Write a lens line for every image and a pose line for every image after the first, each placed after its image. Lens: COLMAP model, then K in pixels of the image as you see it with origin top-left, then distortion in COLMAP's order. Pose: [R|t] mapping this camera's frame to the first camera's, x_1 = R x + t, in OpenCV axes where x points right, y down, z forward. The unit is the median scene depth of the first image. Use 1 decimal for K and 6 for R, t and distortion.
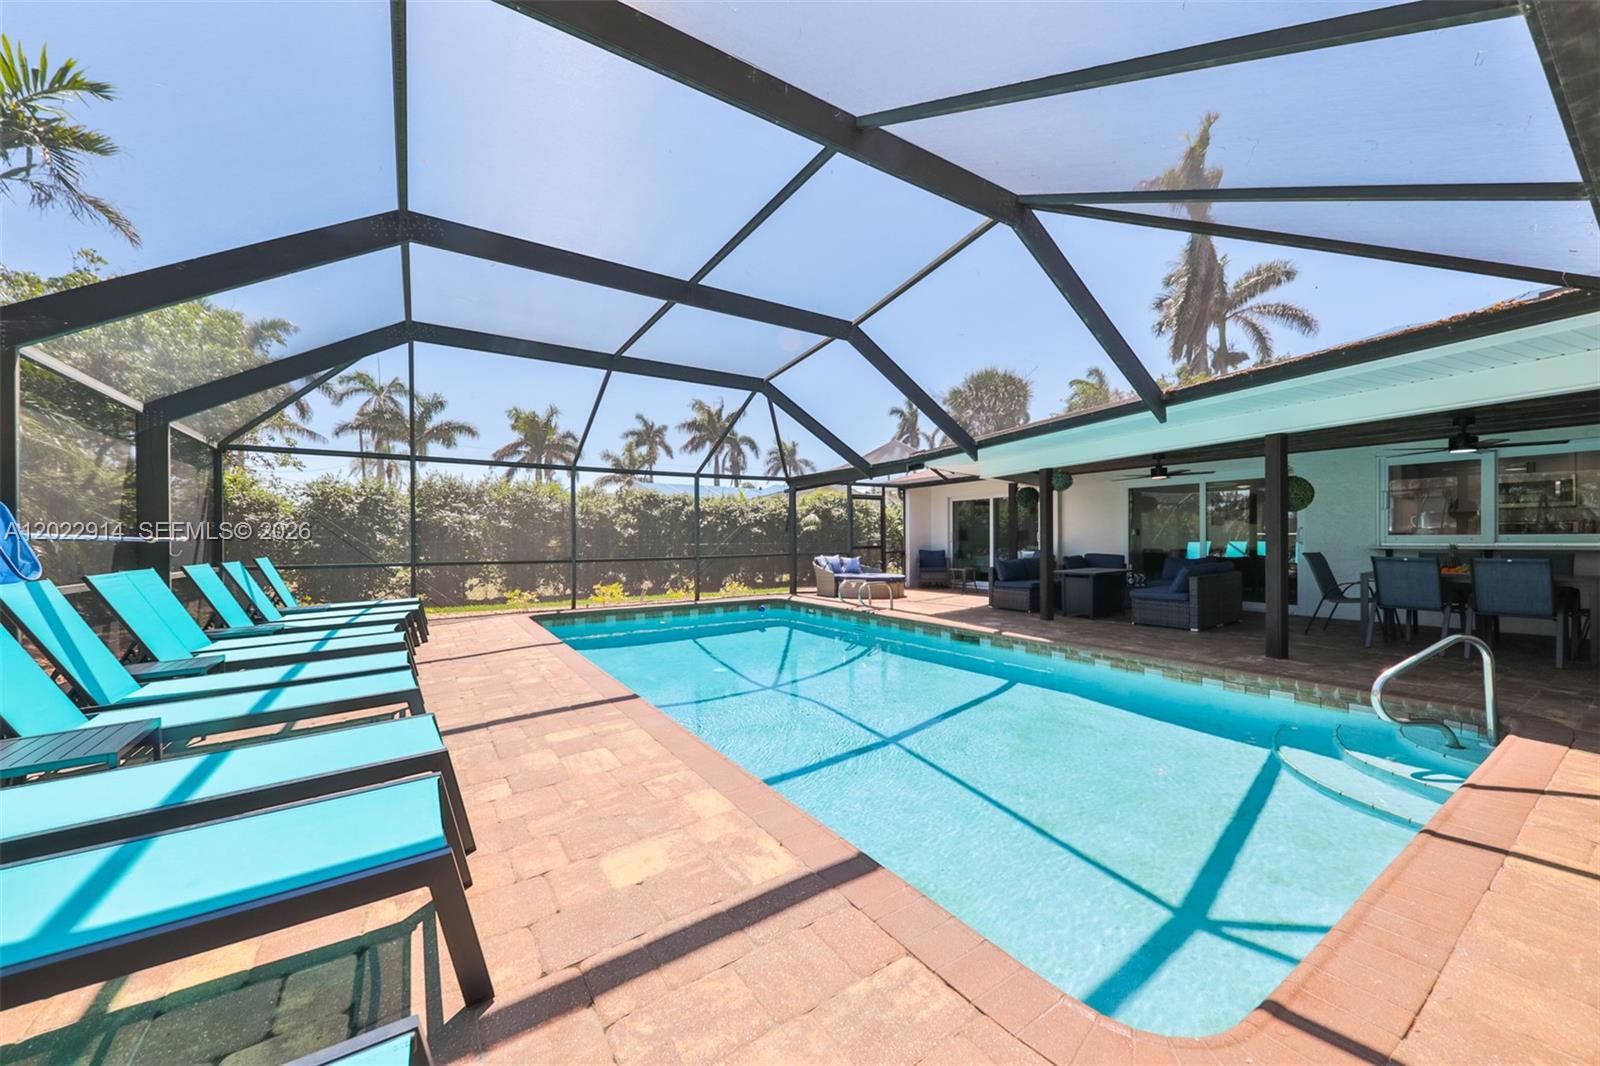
lens RADIAL K [[587.3, 0, 797.2], [0, 587.3, 538.3], [0, 0, 1]] dist [0.009890, -0.006058]
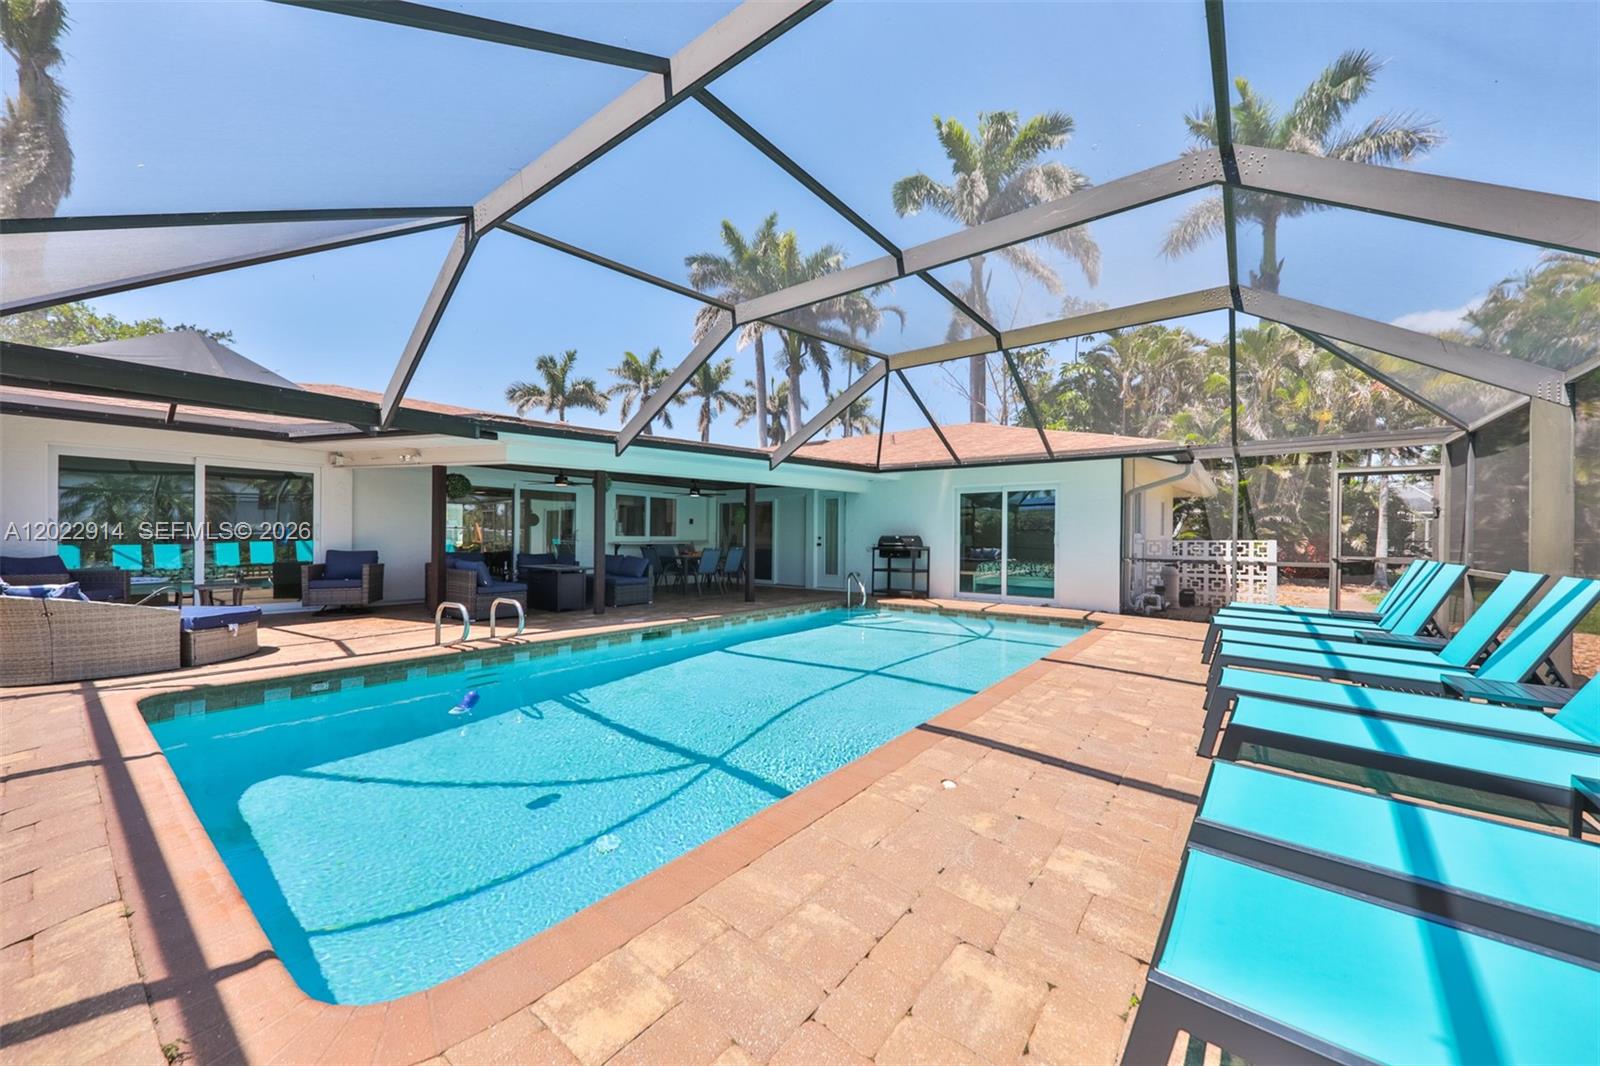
lens RADIAL K [[579.7, 0, 798.7], [0, 579.7, 539.1], [0, 0, 1]] dist [0.006821, -0.005149]
pose [[-0.331124, 0.001562, 0.943586, -0.460559], [-0.007912, 0.999959, -0.004432, 0.004260], [-0.943554, -0.008934, -0.331098, 0.683244]]
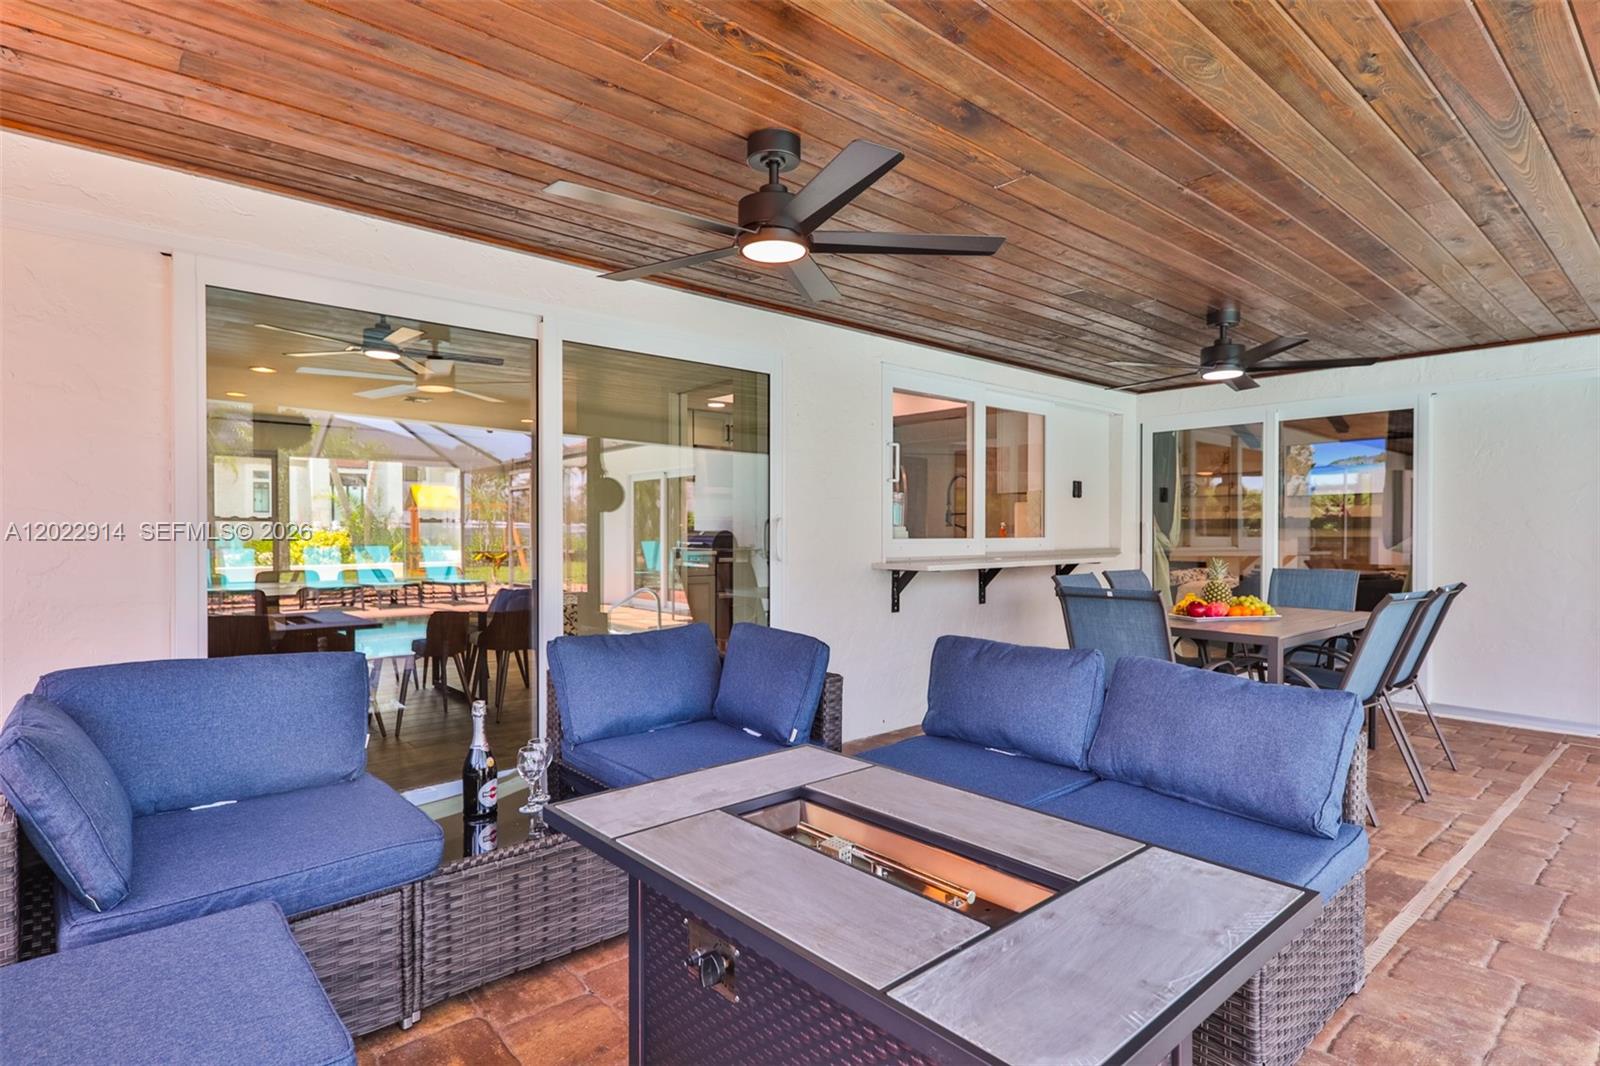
lens RADIAL K [[821.7, 0, 801.8], [0, 821.7, 532.4], [0, 0, 1]] dist [0.012308, -0.000573]
pose [[-0.144109, 0.002627, 0.989558, 0.246108], [-0.003346, 0.999989, -0.003142, -0.005338], [-0.989556, -0.003764, -0.144098, 0.753453]]
